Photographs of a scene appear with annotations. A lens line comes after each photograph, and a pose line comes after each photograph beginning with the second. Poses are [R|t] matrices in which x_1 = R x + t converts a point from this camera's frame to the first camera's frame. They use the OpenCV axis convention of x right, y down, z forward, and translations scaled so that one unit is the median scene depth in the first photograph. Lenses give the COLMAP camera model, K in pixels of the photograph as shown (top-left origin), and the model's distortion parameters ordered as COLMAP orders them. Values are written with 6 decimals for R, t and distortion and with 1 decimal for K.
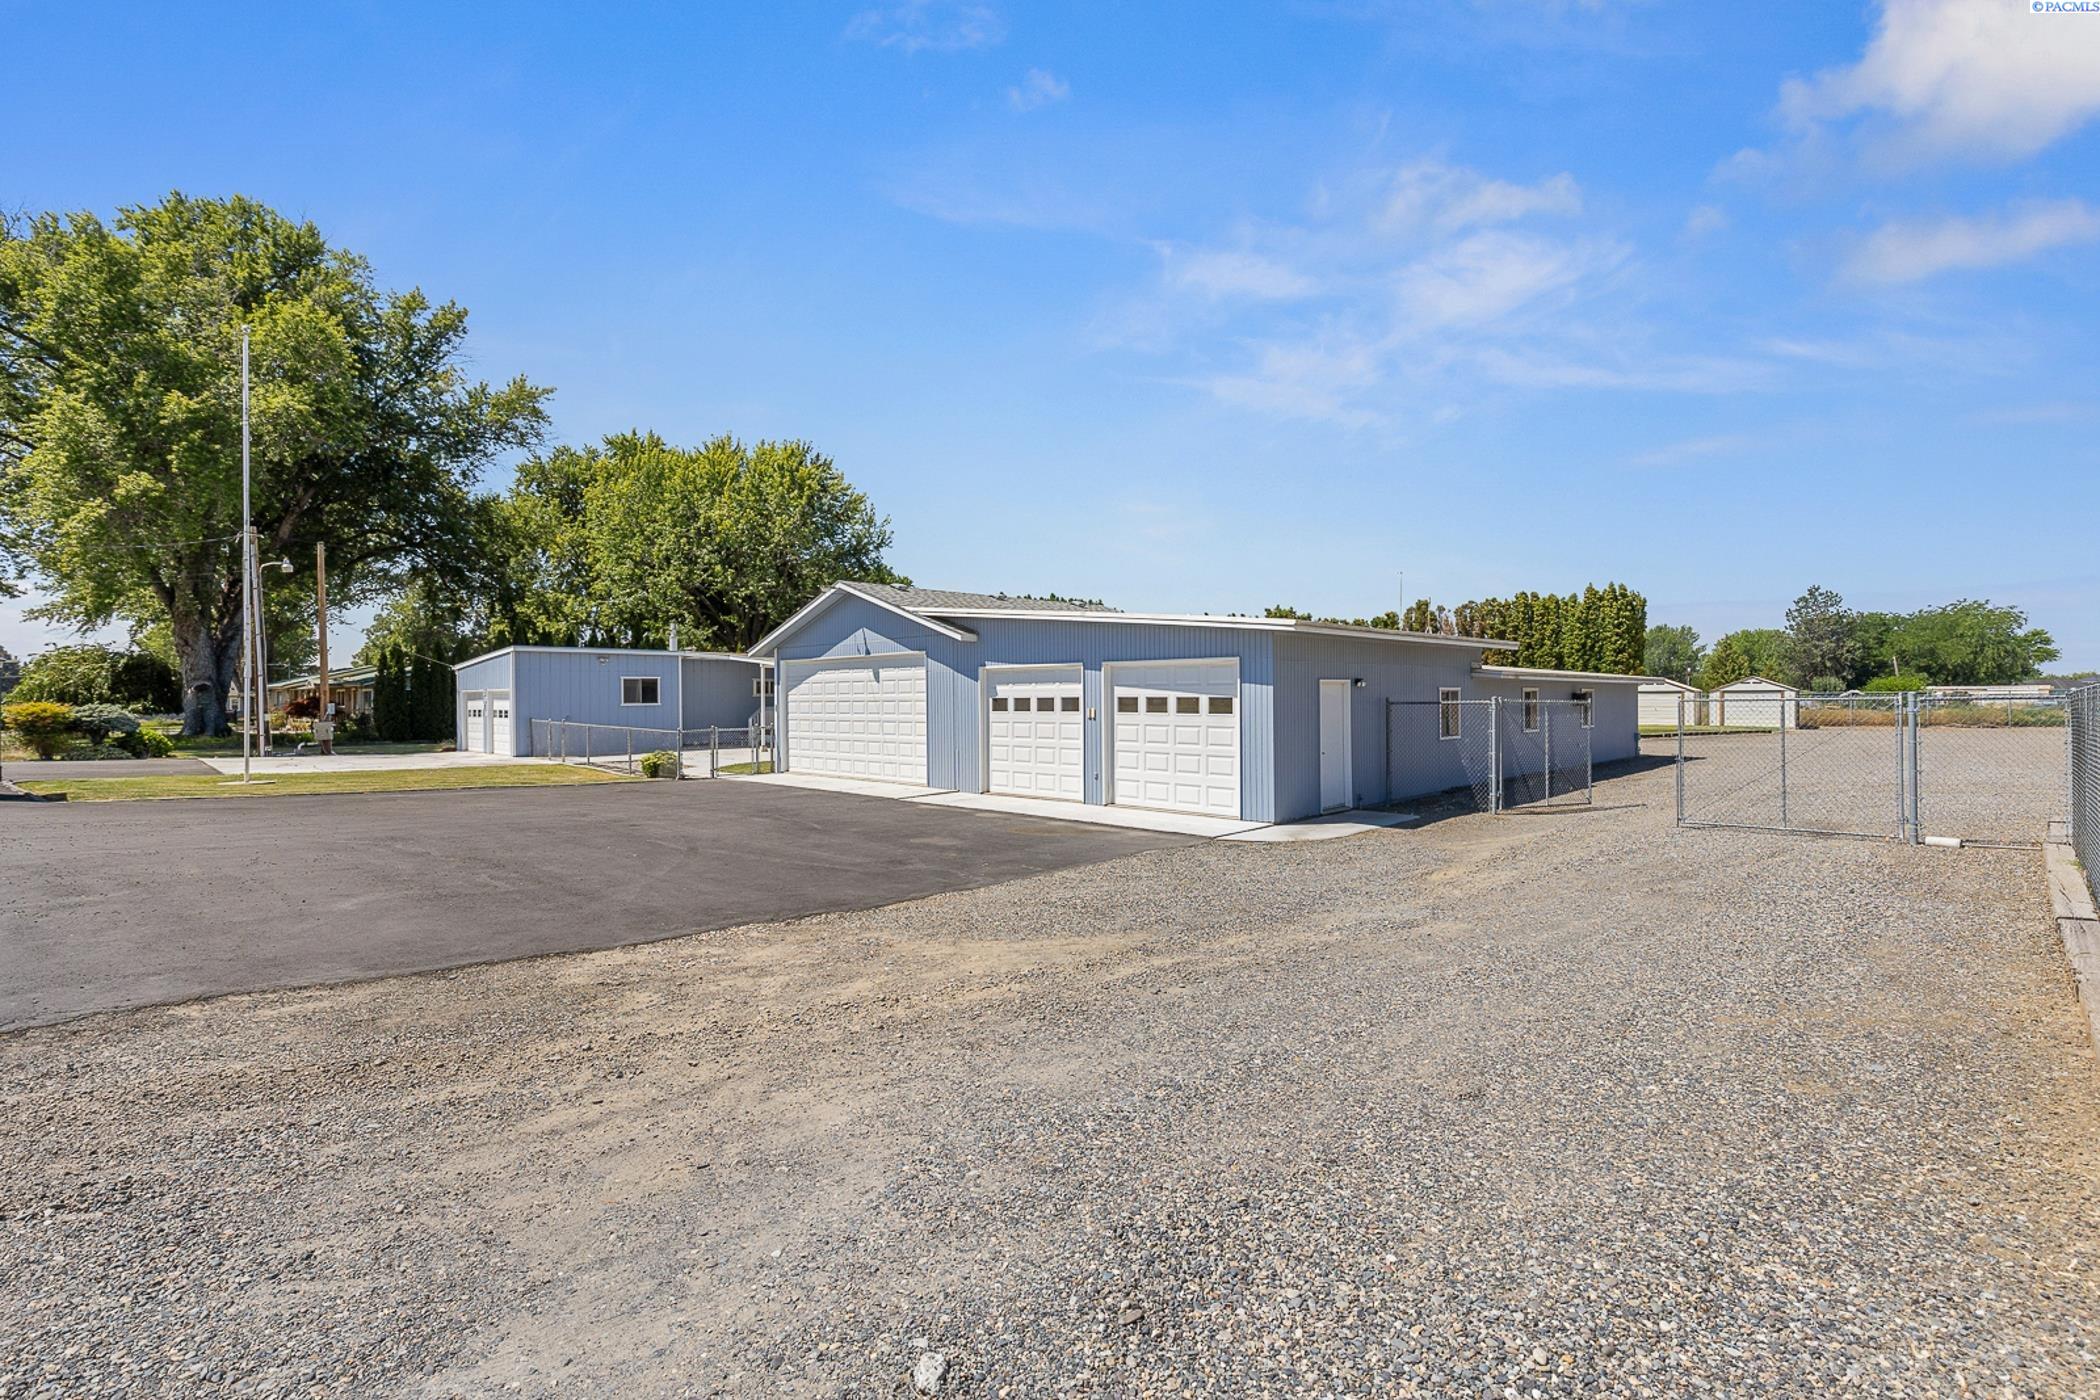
lens RADIAL K [[964.0, 0, 1058.0], [0, 964.0, 689.6], [0, 0, 1]] dist [0.013892, -0.000310]
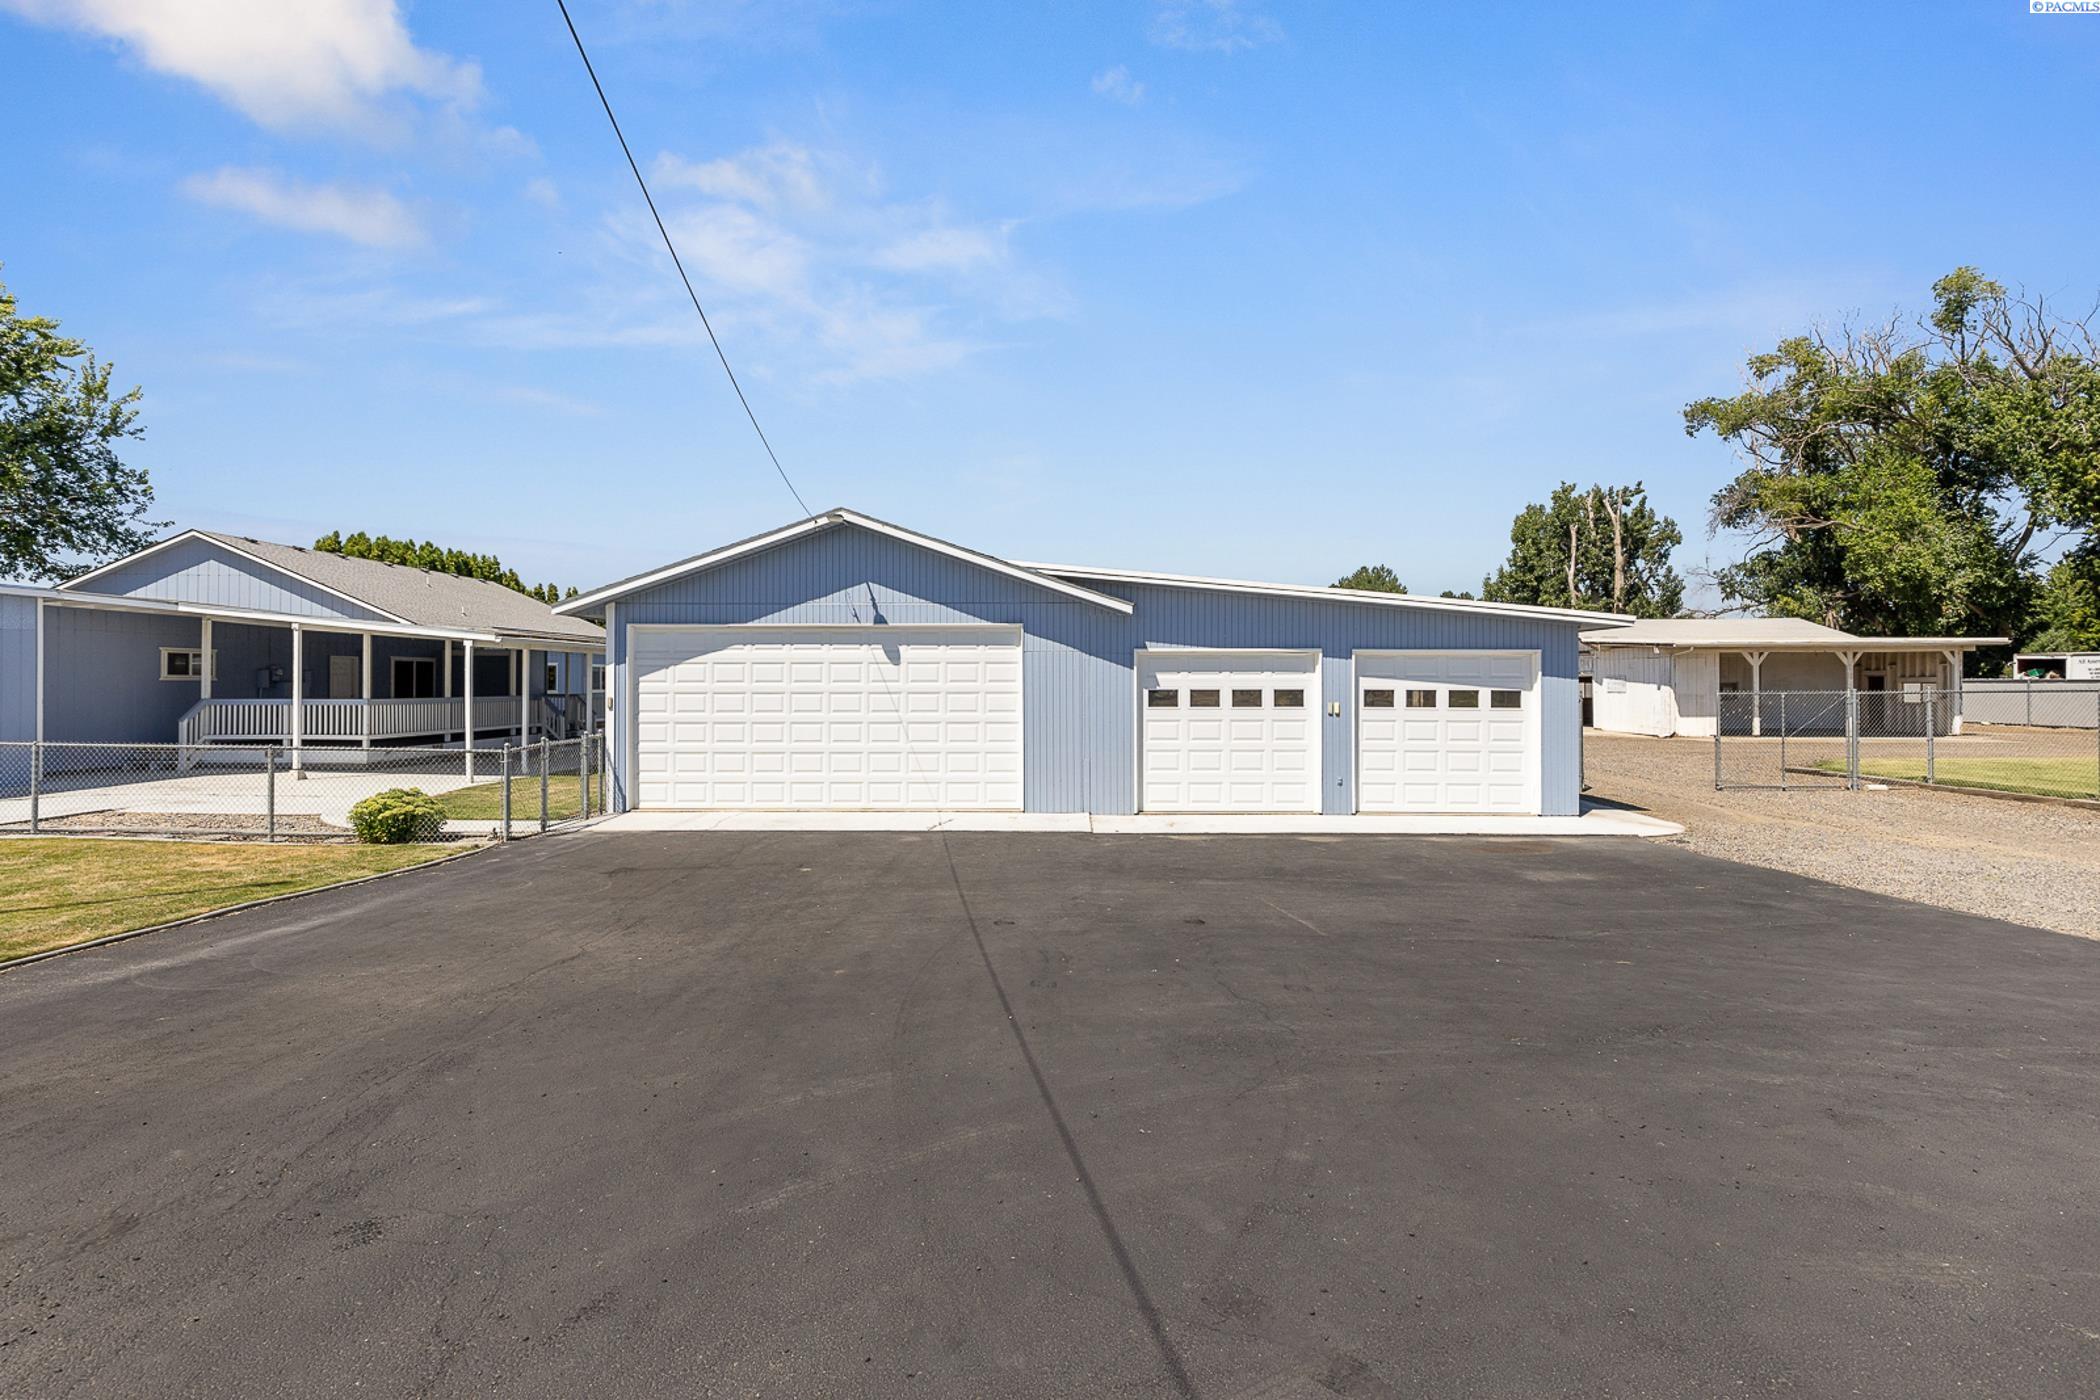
lens RADIAL K [[938.7, 0, 1054.7], [0, 938.7, 671.0], [0, 0, 1]] dist [0.000289, -0.000004]
pose [[0.710186, 0.008775, 0.703960, -0.654032], [-0.011003, 0.999939, -0.001364, -0.004315], [-0.703929, -0.006777, 0.710238, 0.523444]]
